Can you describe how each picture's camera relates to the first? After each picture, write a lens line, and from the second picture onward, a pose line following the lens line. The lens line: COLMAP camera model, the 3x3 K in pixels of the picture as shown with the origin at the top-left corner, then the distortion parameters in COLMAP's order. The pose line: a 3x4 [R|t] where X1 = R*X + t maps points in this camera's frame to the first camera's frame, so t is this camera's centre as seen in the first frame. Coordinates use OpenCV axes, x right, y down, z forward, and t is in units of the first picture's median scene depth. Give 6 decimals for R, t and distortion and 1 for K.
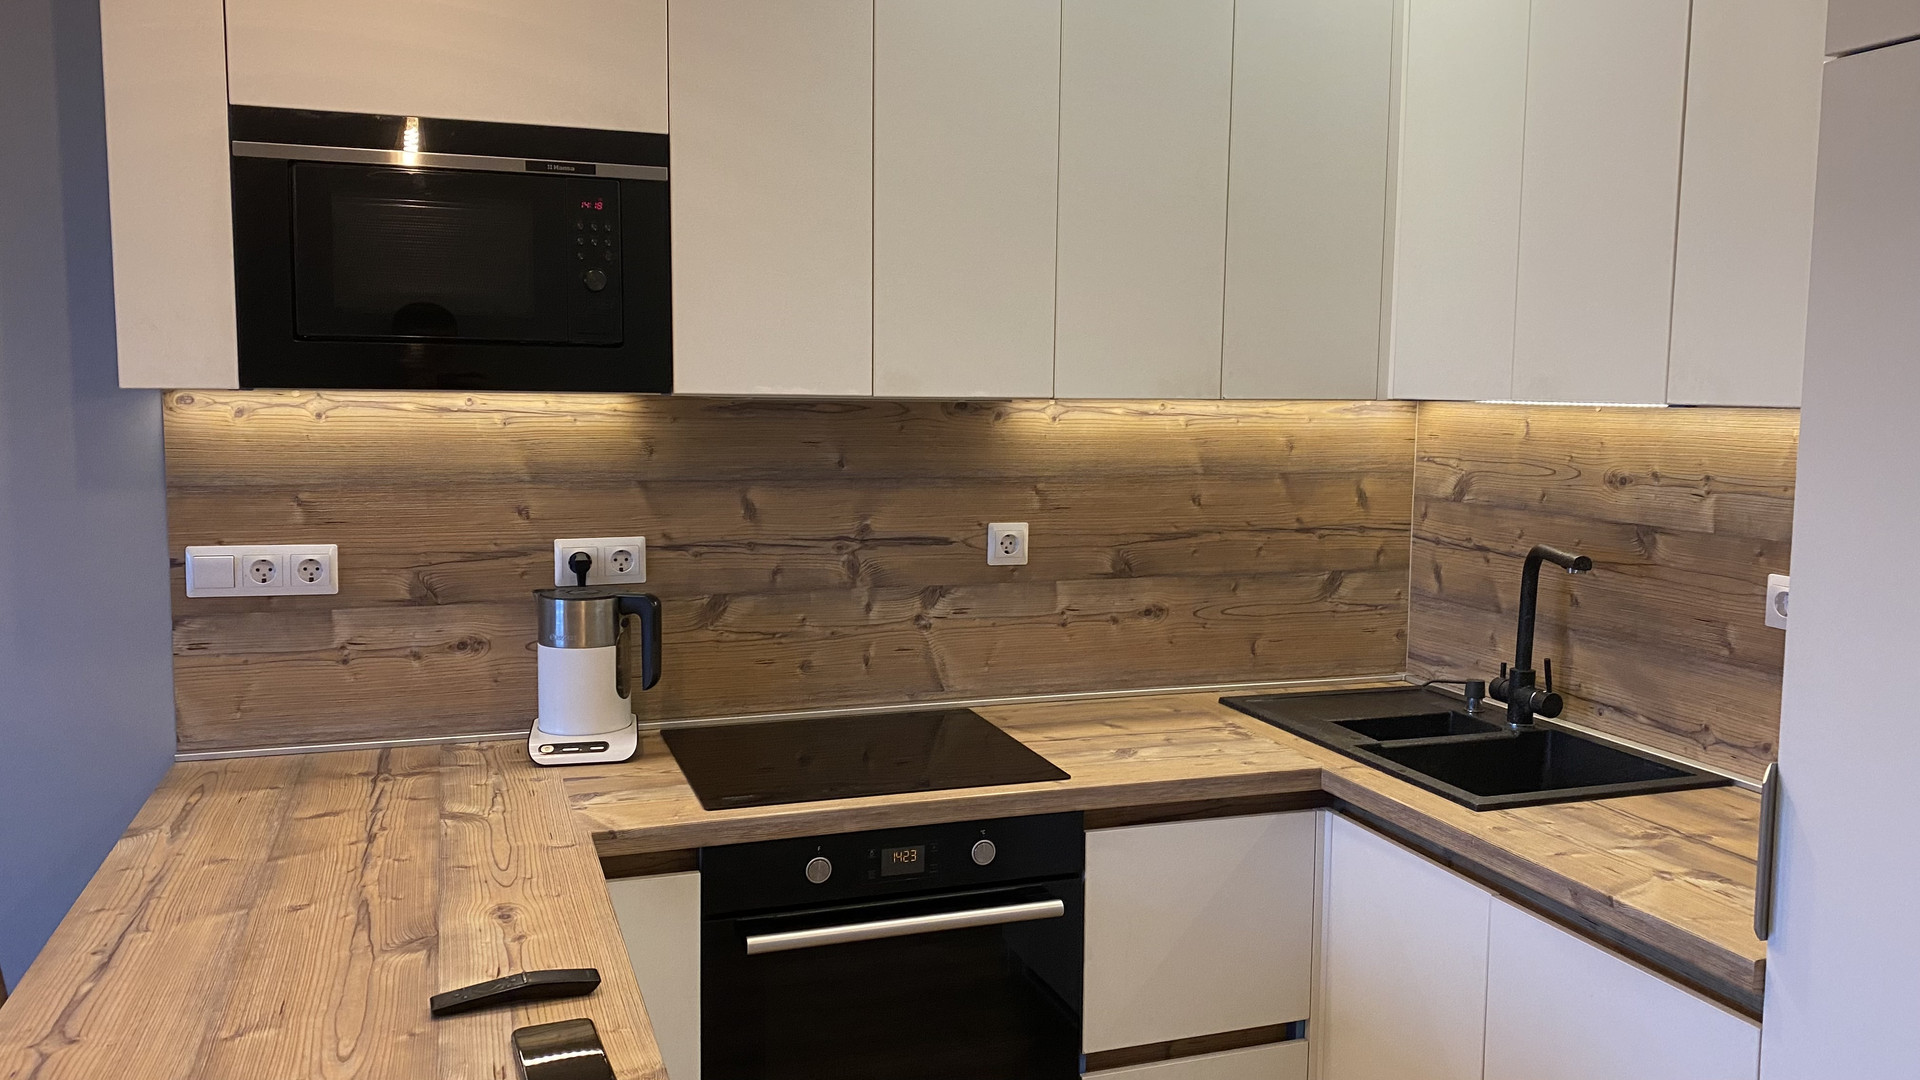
lens RADIAL K [[1450.1, 0, 979.8], [0, 1450.1, 510.8], [0, 0, 1]] dist [-0.018405, -0.024508]
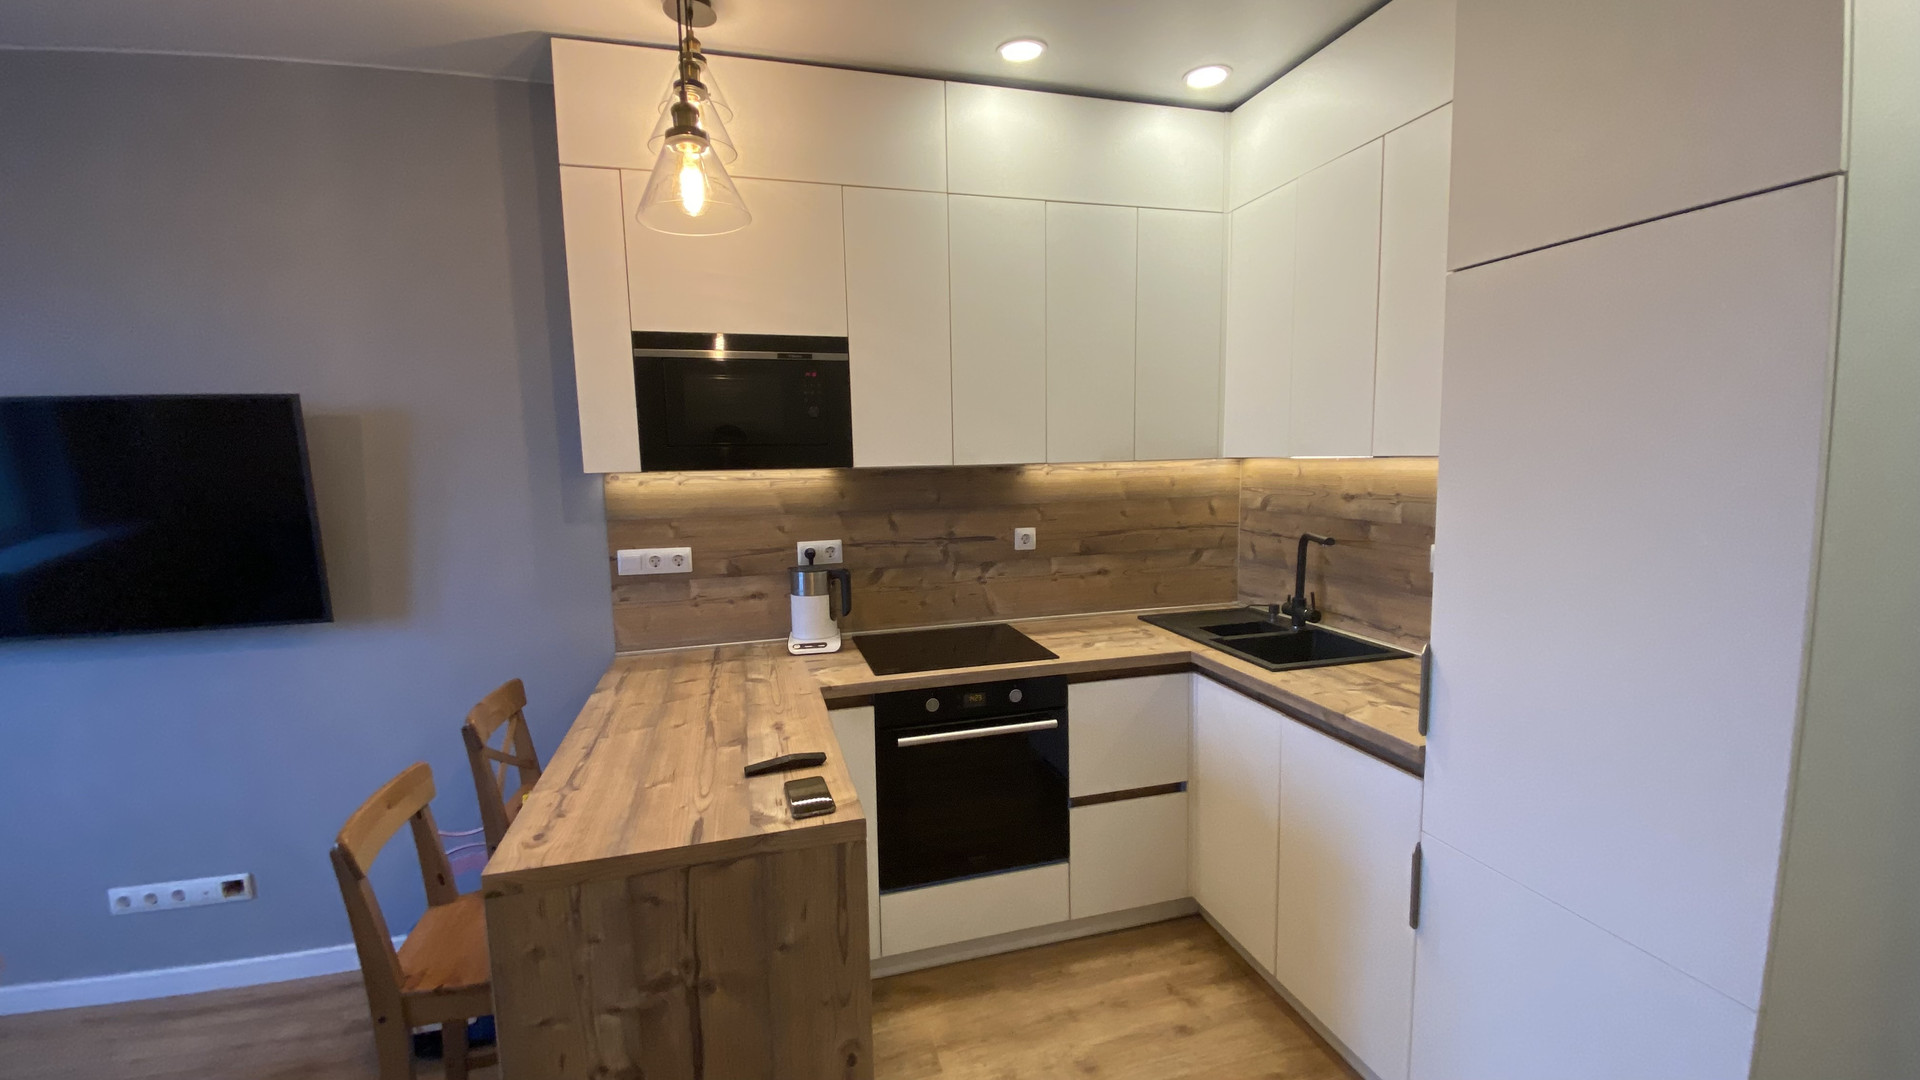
lens RADIAL K [[760.7, 0, 954.8], [0, 760.7, 532.7], [0, 0, 1]] dist [-0.004744, -0.001759]
pose [[0.996703, -0.025881, -0.076904, 0.004907], [0.026851, 0.999572, 0.011599, 0.000257], [0.076571, -0.013625, 0.996971, -0.030661]]
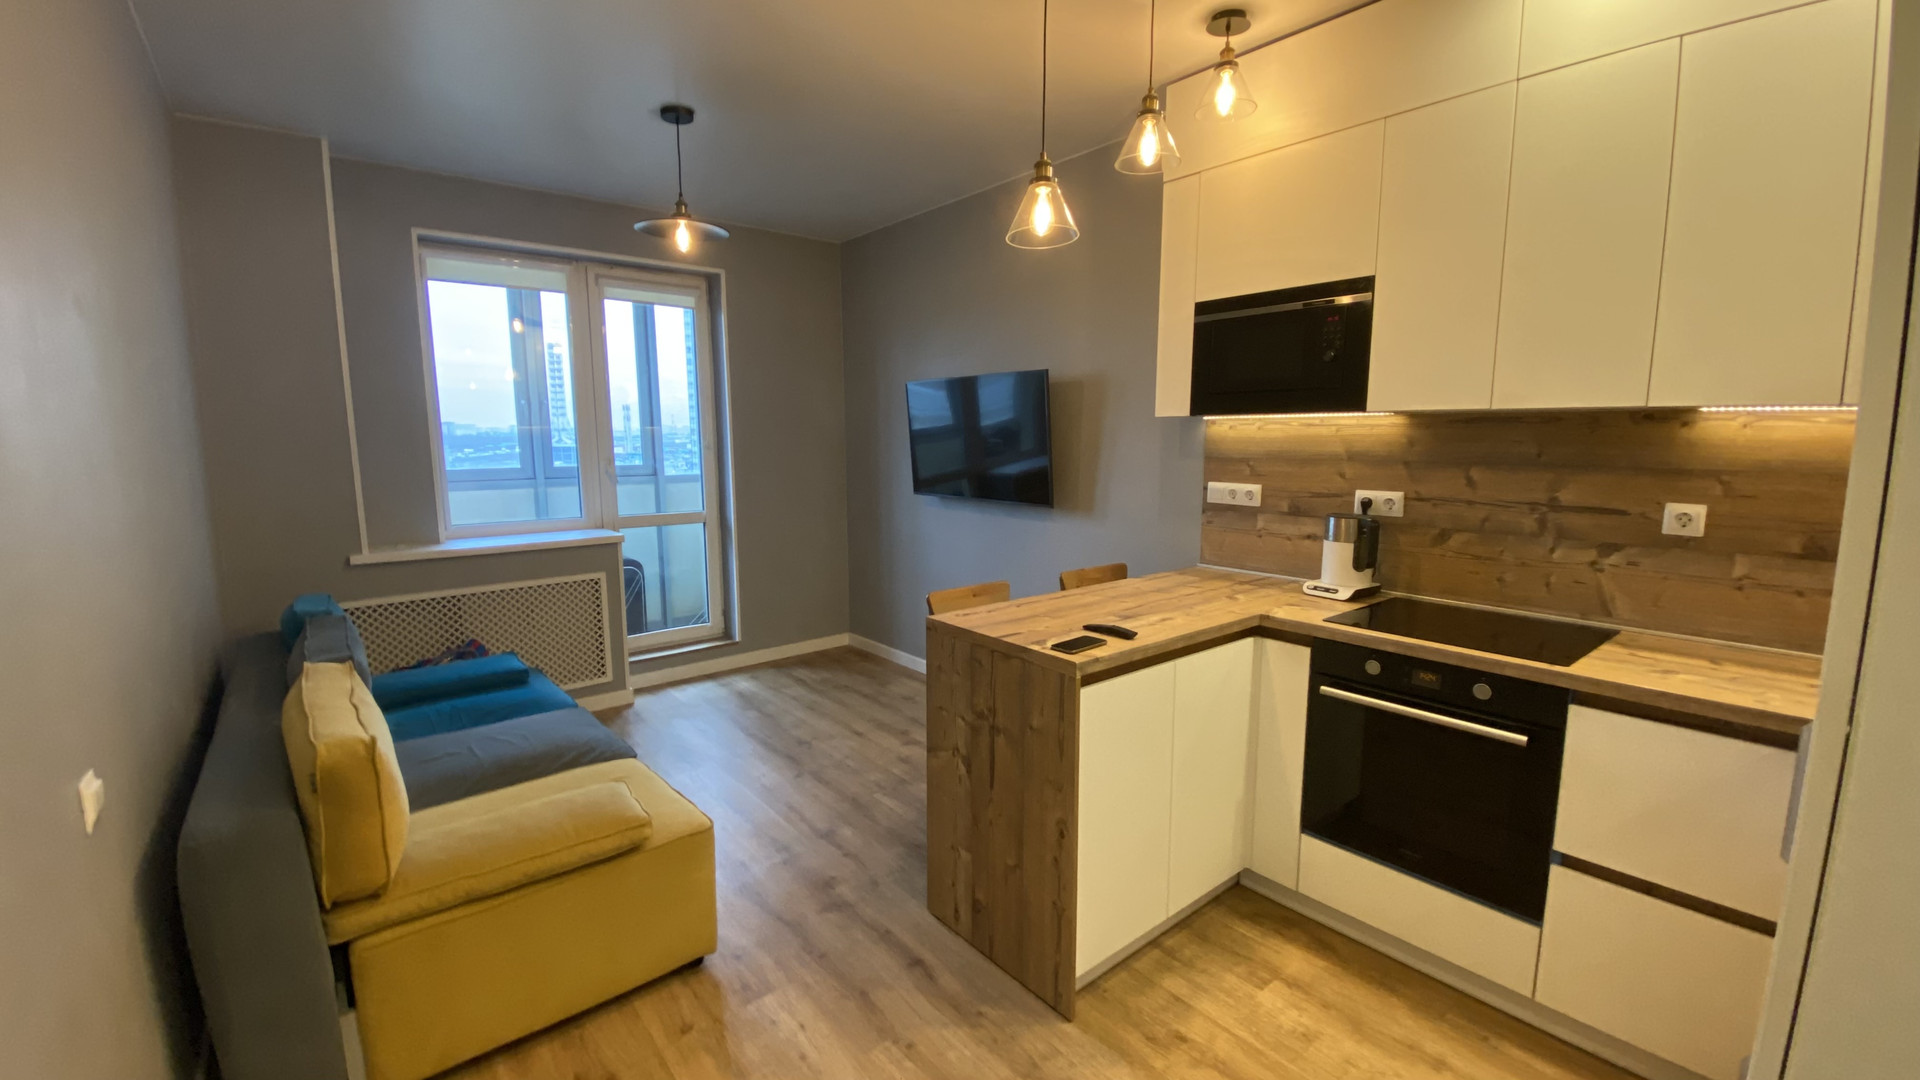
lens RADIAL K [[760.7, 0, 949.4], [0, 760.7, 546.9], [0, 0, 1]] dist [-0.004744, -0.001759]
pose [[0.330234, 0.128661, -0.935089, 0.537636], [-0.076235, 0.991066, 0.109440, 0.026796], [0.940815, 0.035145, 0.337092, 0.135764]]
